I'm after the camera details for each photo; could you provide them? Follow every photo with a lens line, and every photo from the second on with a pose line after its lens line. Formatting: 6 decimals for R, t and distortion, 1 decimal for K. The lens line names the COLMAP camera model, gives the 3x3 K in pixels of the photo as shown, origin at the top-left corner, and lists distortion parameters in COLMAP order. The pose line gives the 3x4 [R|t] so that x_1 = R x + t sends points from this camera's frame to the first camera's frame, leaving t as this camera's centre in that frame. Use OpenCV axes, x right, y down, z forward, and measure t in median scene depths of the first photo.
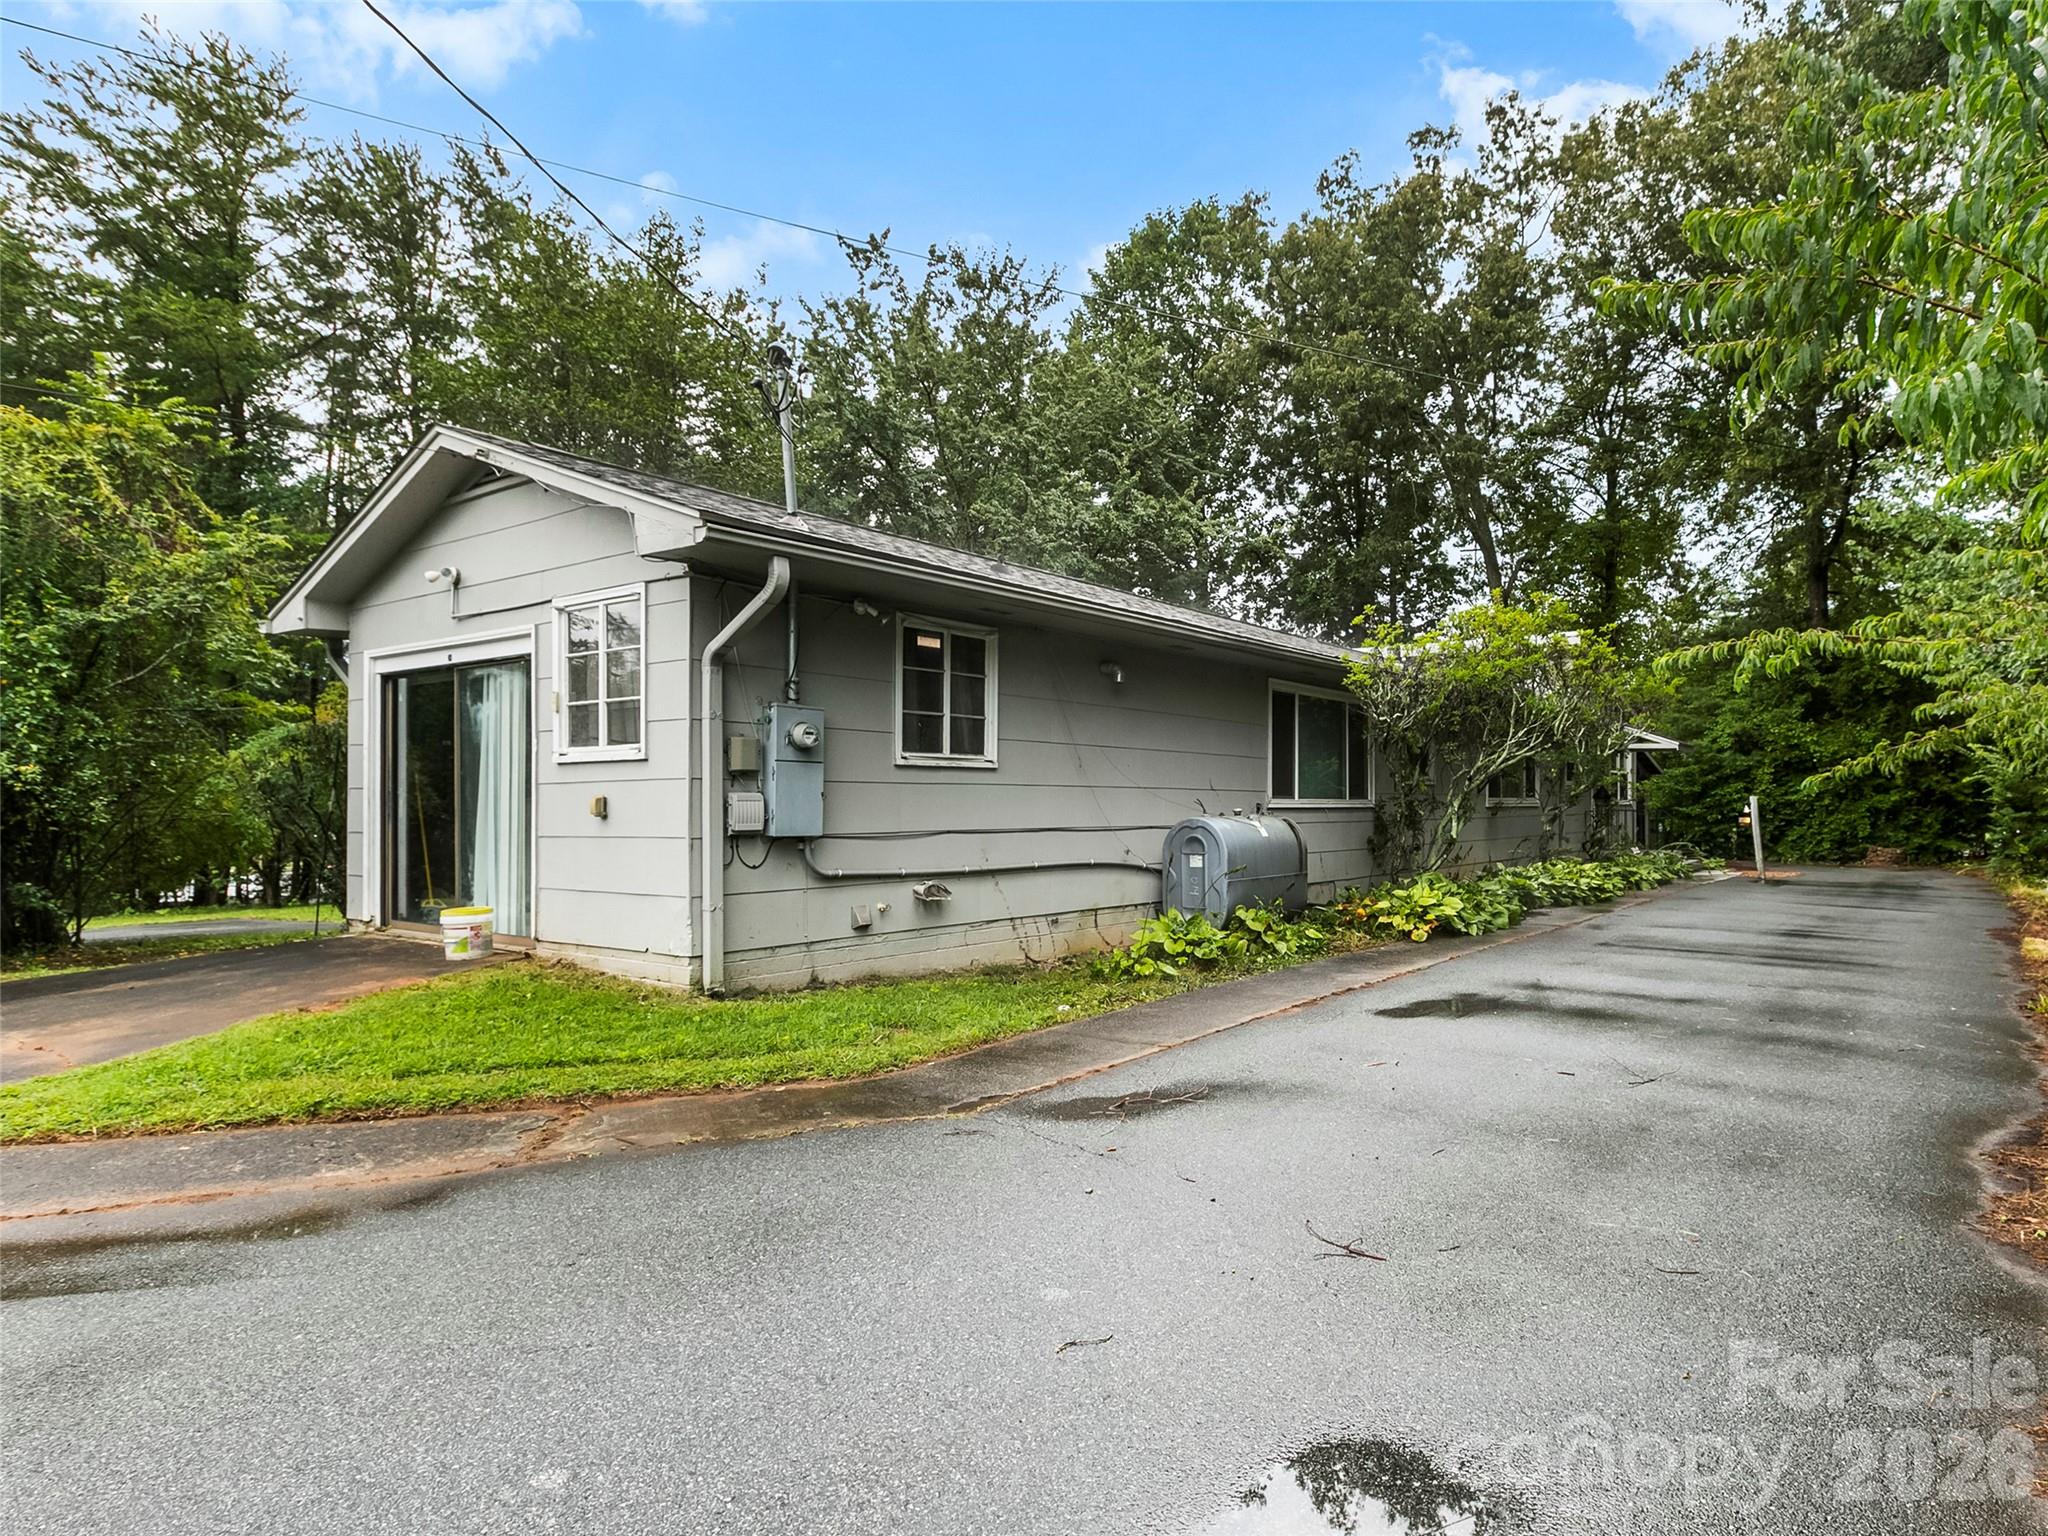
lens RADIAL K [[1173.5, 0, 1174.5], [0, 1173.5, 816.0], [0, 0, 1]] dist [0.003356, -0.001079]
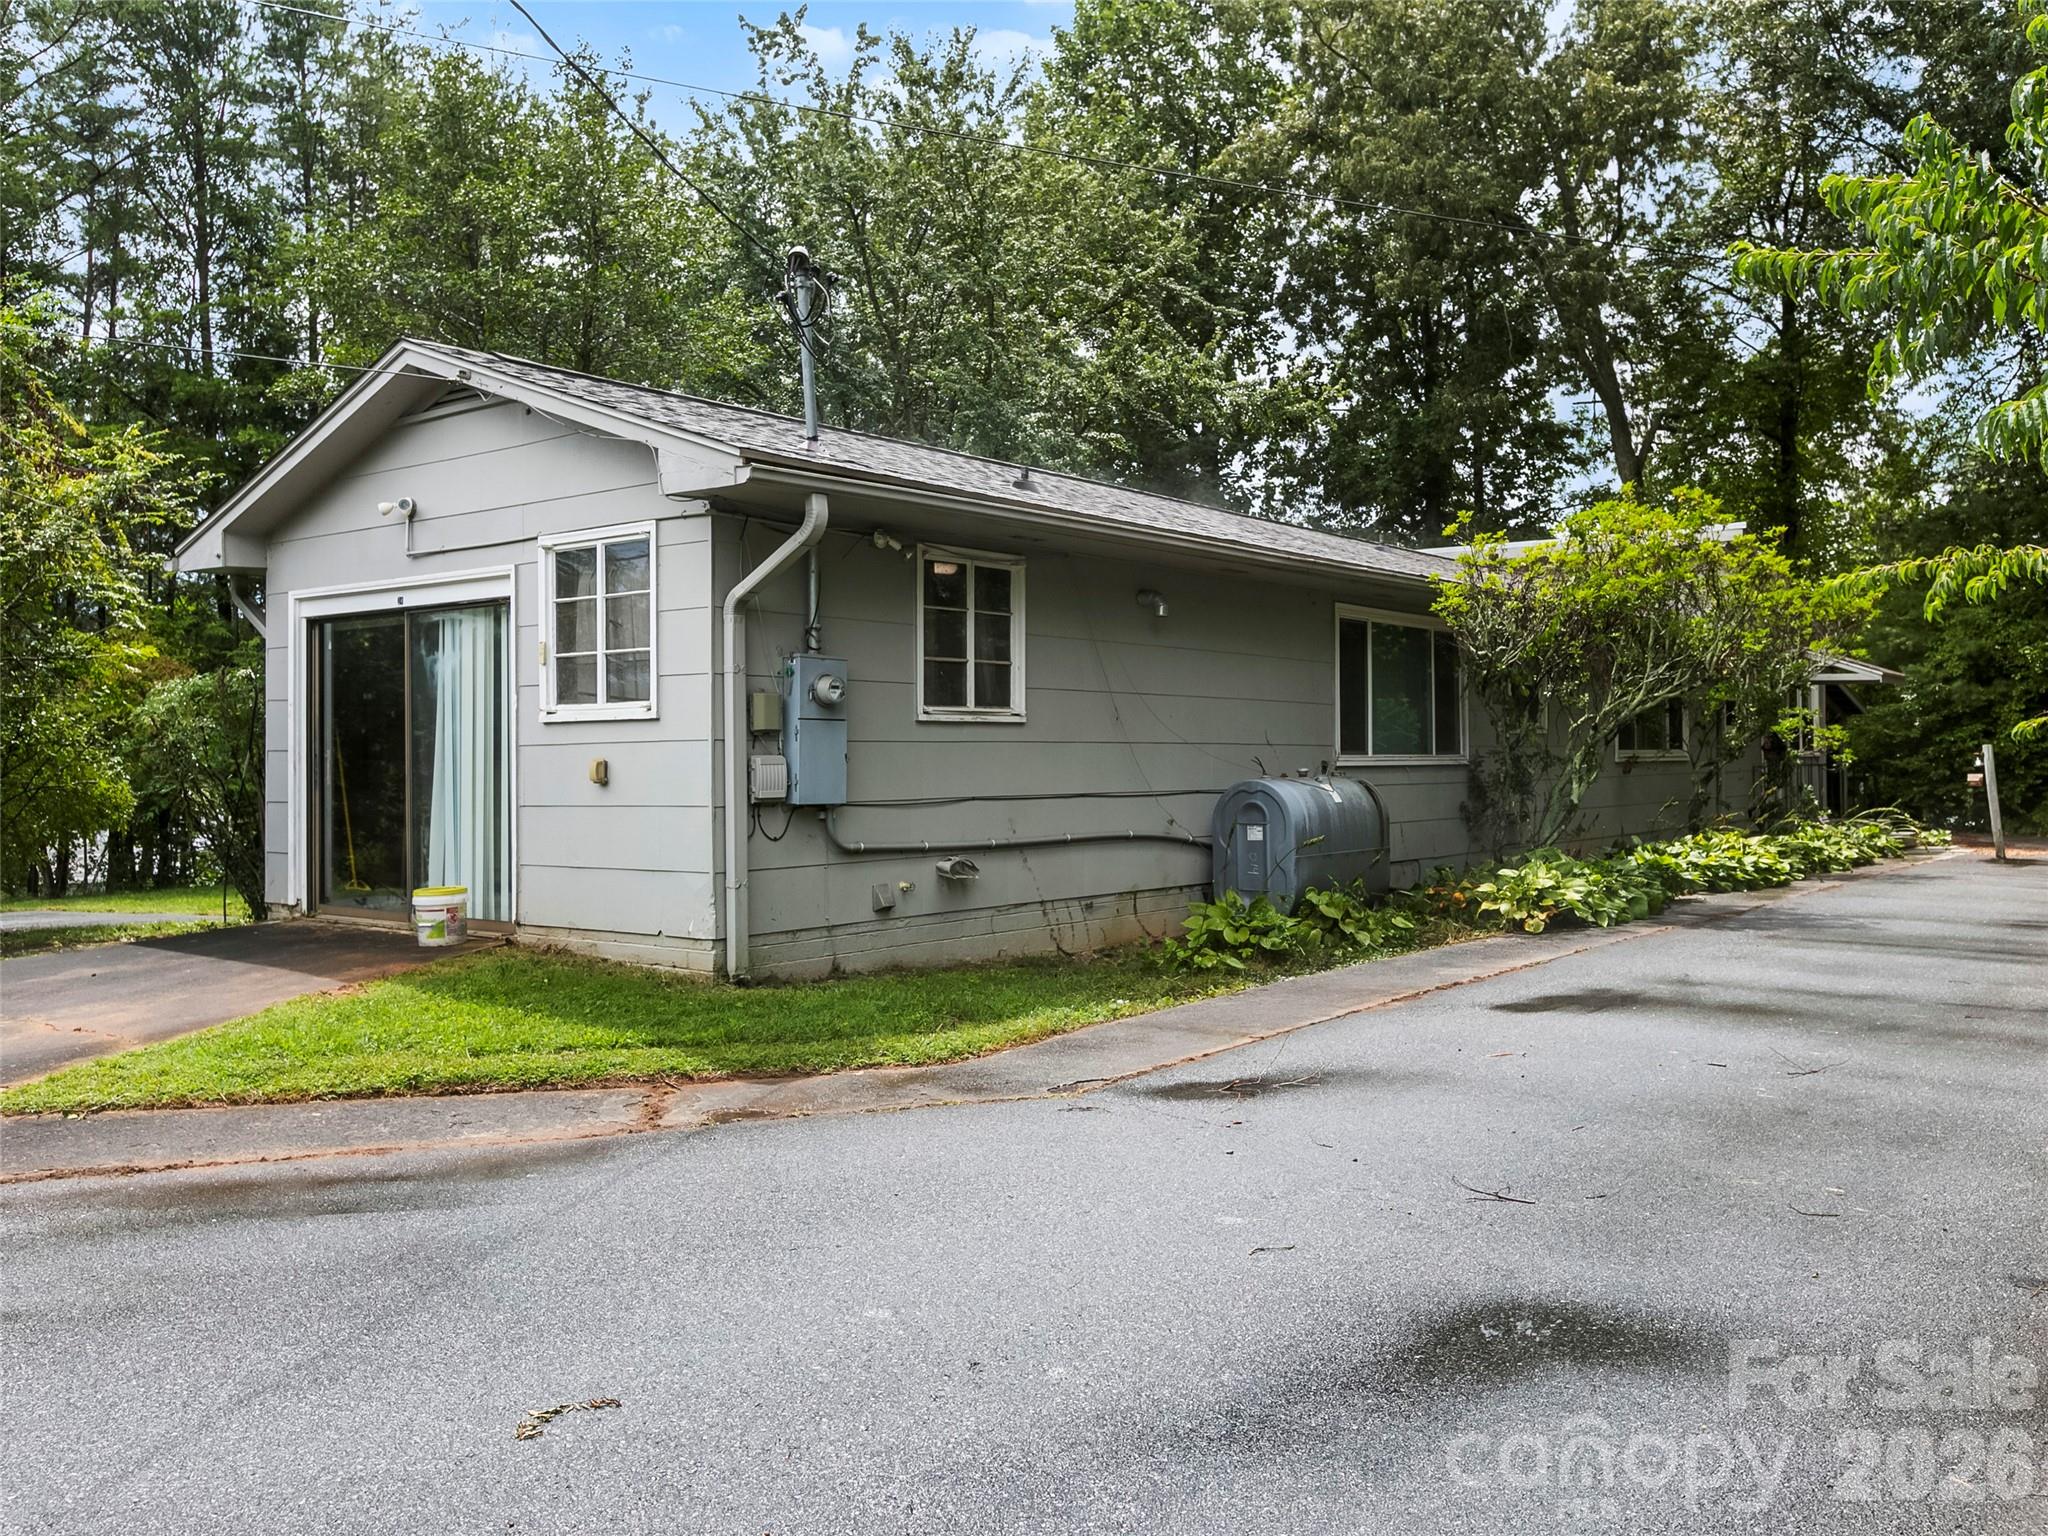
lens RADIAL K [[1694.4, 0, 1045.6], [0, 1694.4, 748.3], [0, 0, 1]] dist [0.011499, -0.013073]
pose [[0.998030, -0.006716, -0.062382, -0.028653], [0.005737, 0.999858, -0.015859, -0.001352], [0.062480, 0.015470, 0.997926, -0.098857]]
